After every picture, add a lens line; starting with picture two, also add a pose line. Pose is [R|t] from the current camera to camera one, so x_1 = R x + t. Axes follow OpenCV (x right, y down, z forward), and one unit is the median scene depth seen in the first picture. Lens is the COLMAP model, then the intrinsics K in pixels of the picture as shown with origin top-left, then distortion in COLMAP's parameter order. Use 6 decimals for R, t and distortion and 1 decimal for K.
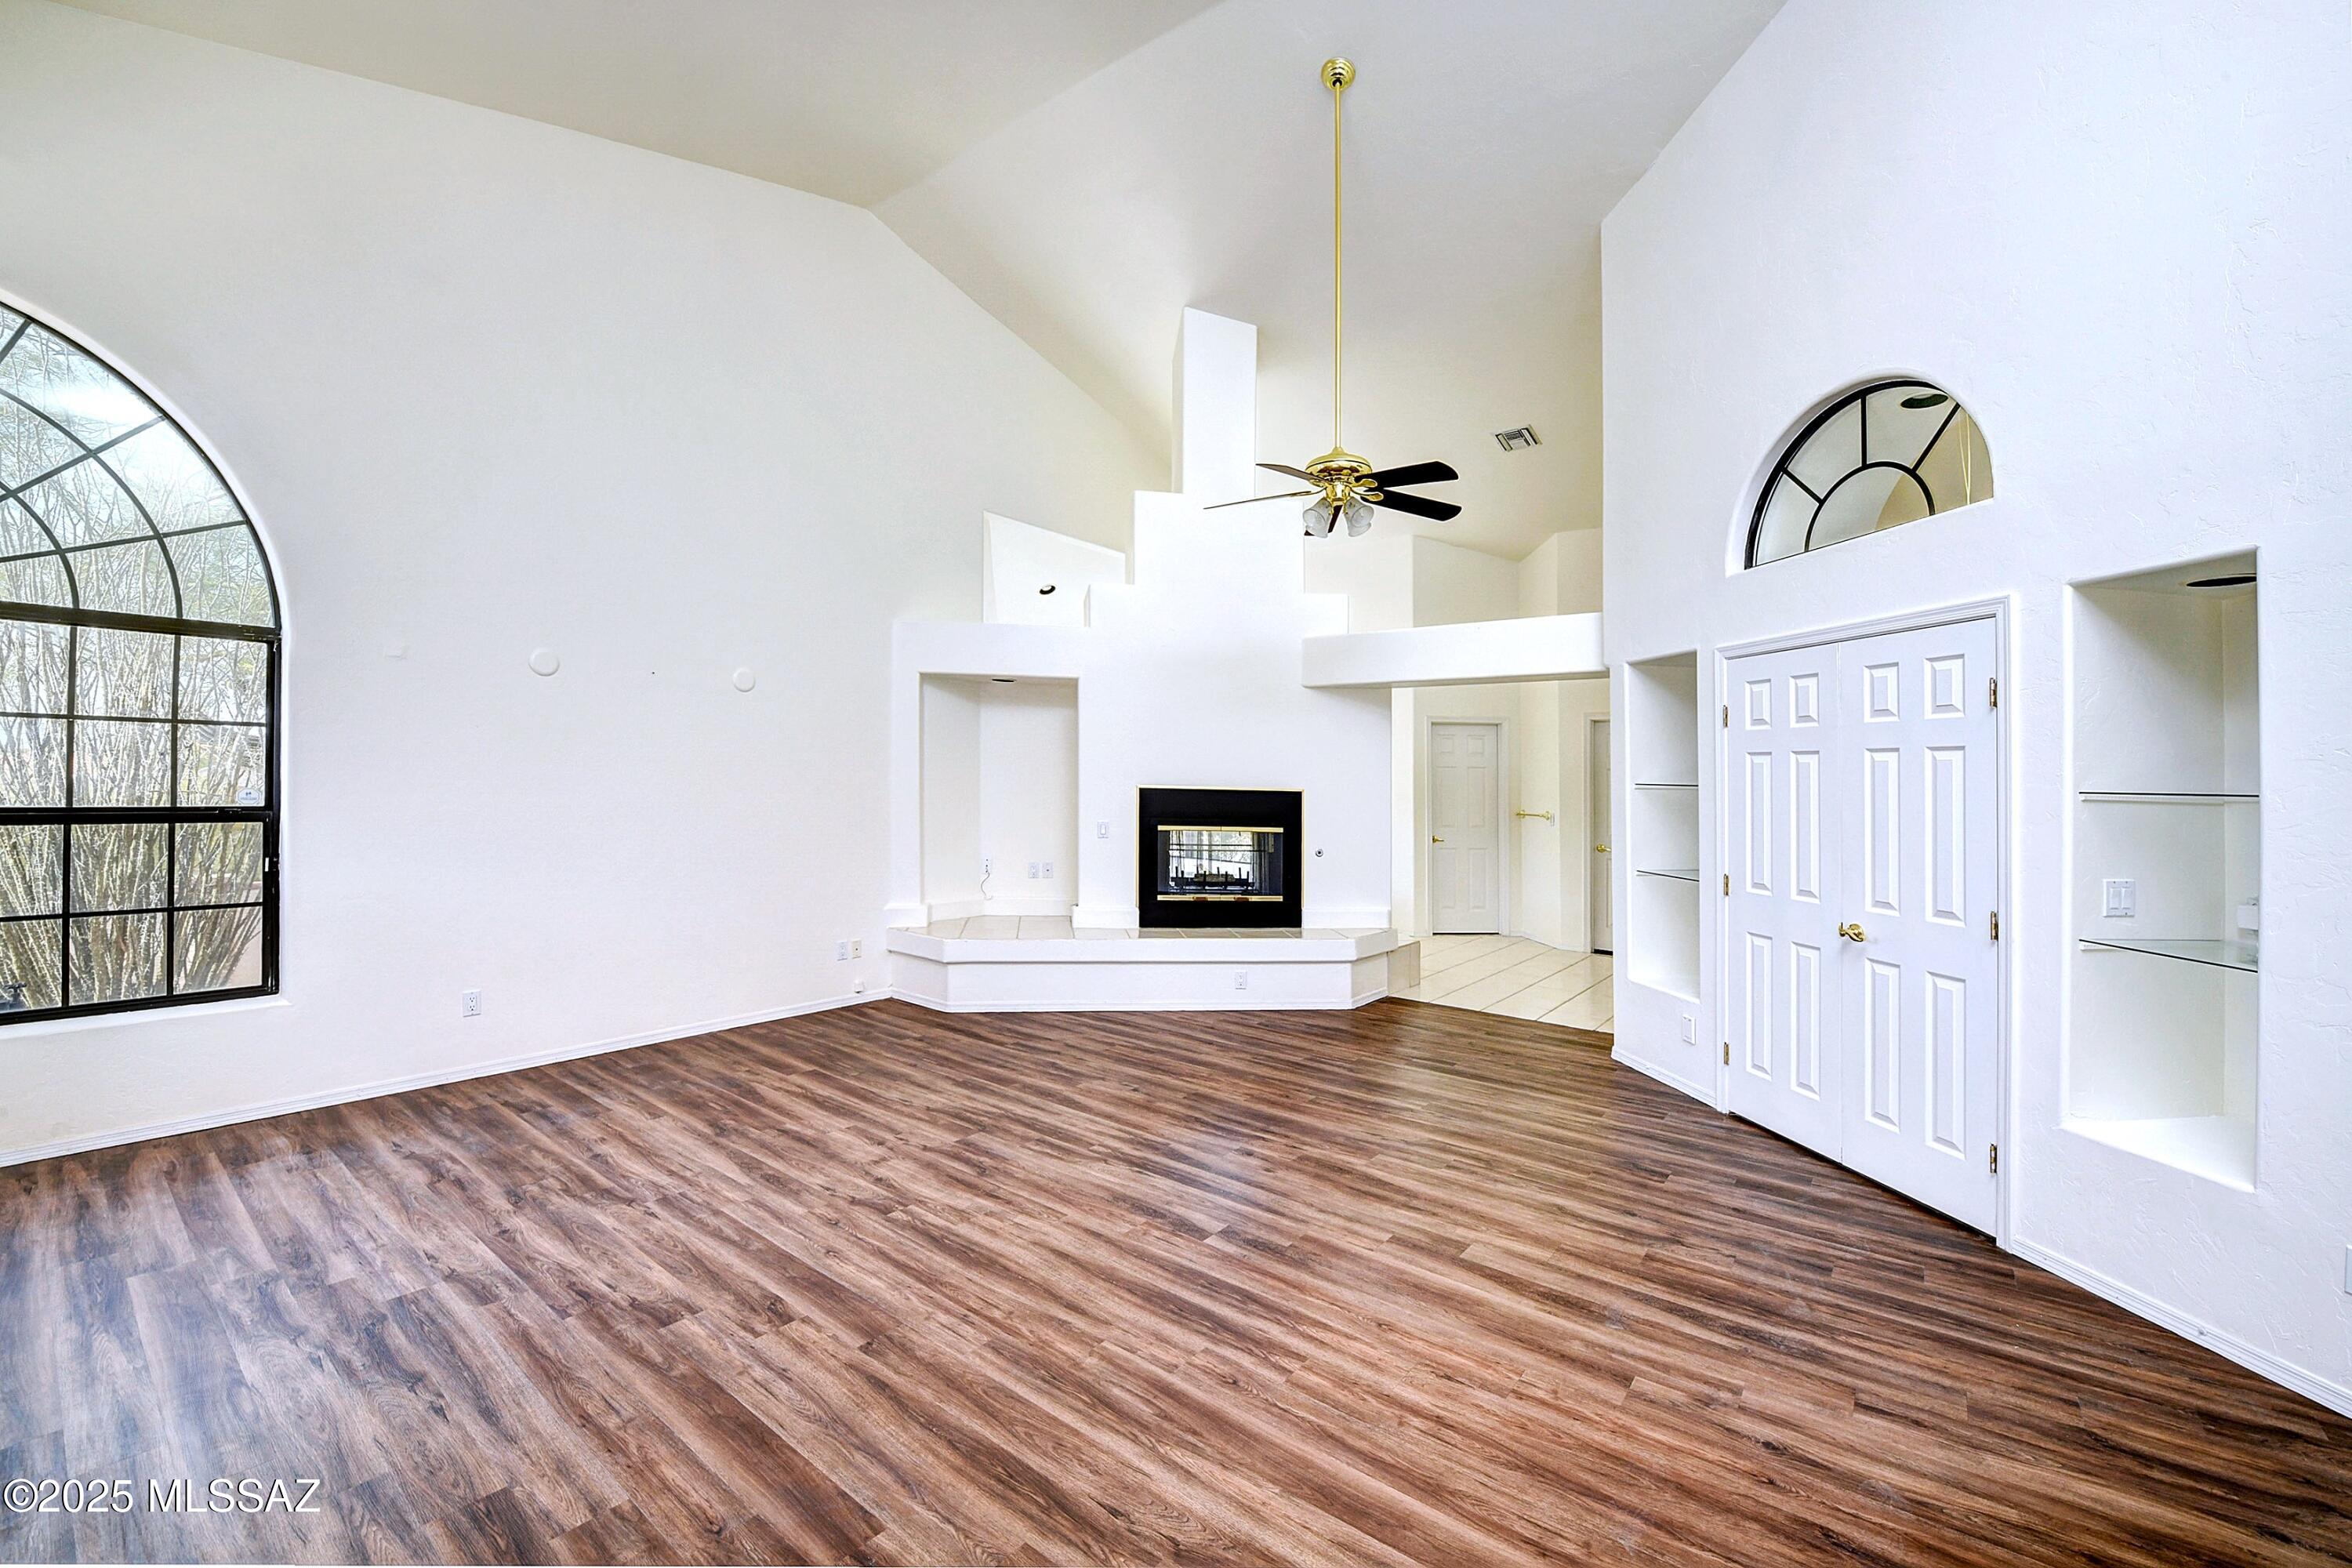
lens RADIAL K [[945.4, 0, 1173.2], [0, 945.4, 778.8], [0, 0, 1]] dist [-0.023762, -0.000293]
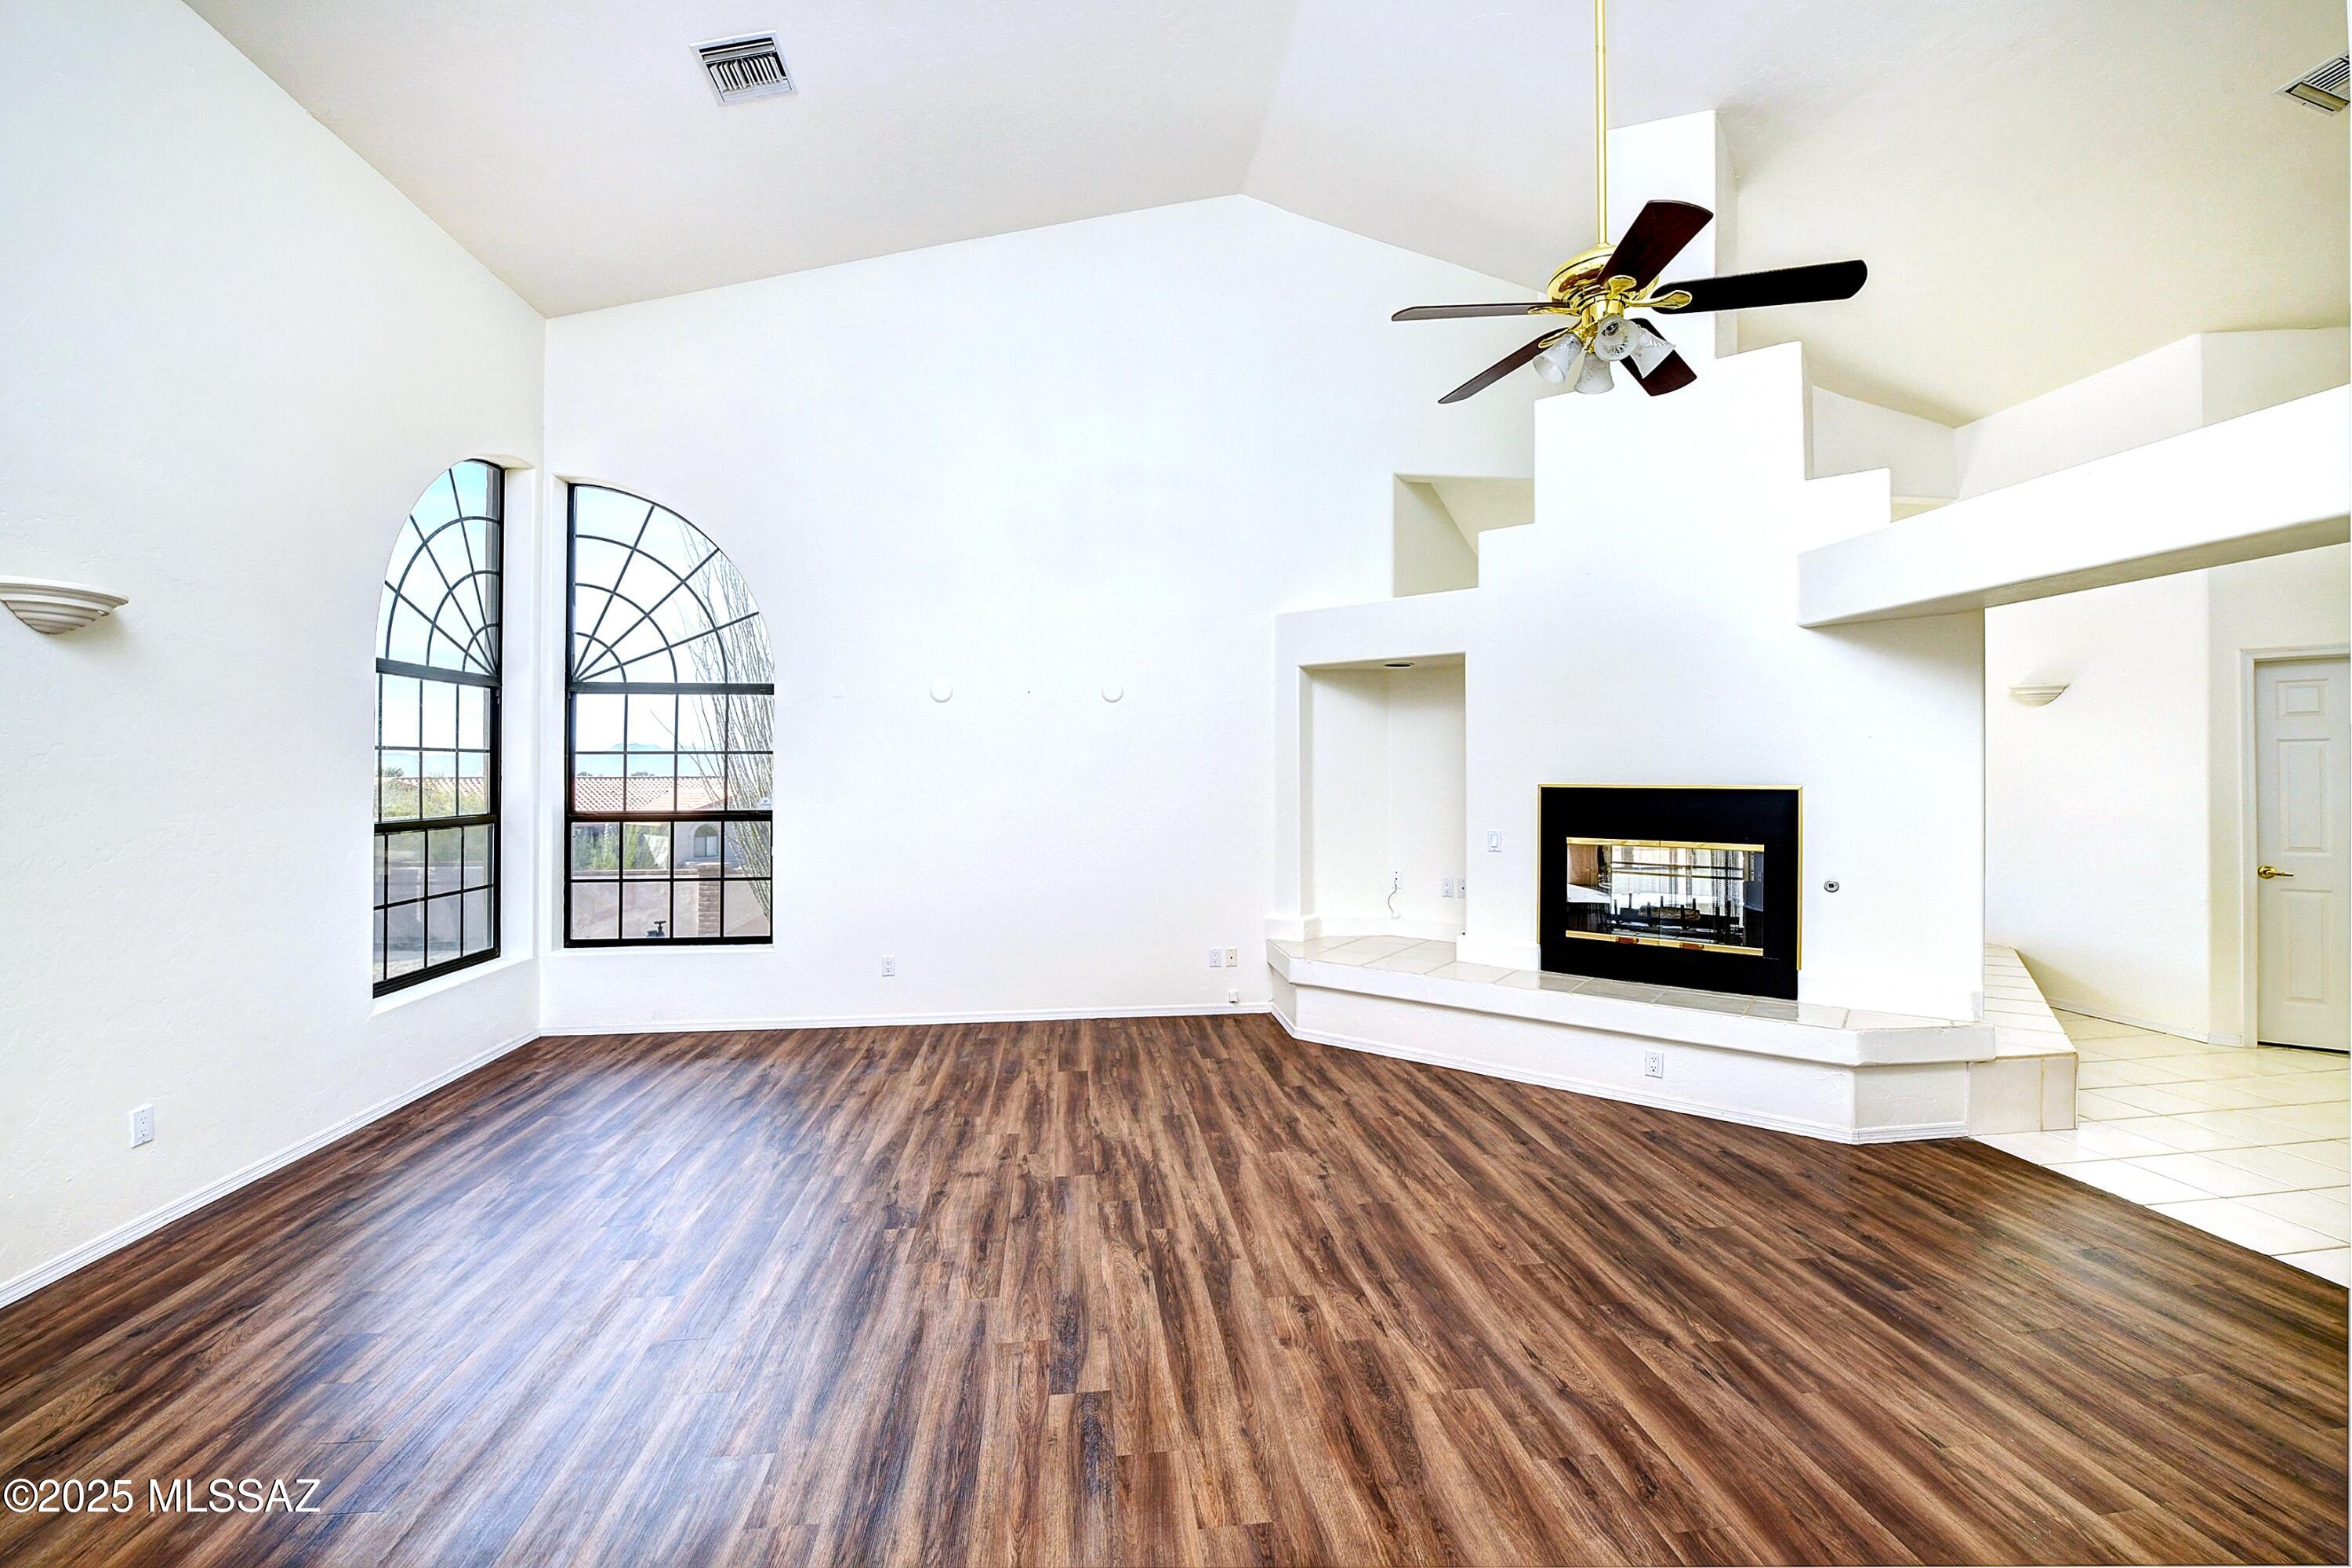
lens RADIAL K [[946.9, 0, 1176.0], [0, 946.9, 784.0], [0, 0, 1]] dist [-0.020713, 0.000007]
pose [[0.710732, -0.016050, -0.703280, 0.451448], [0.017780, 0.999830, -0.004850, 0.007872], [0.703238, -0.009057, 0.710897, 0.386369]]
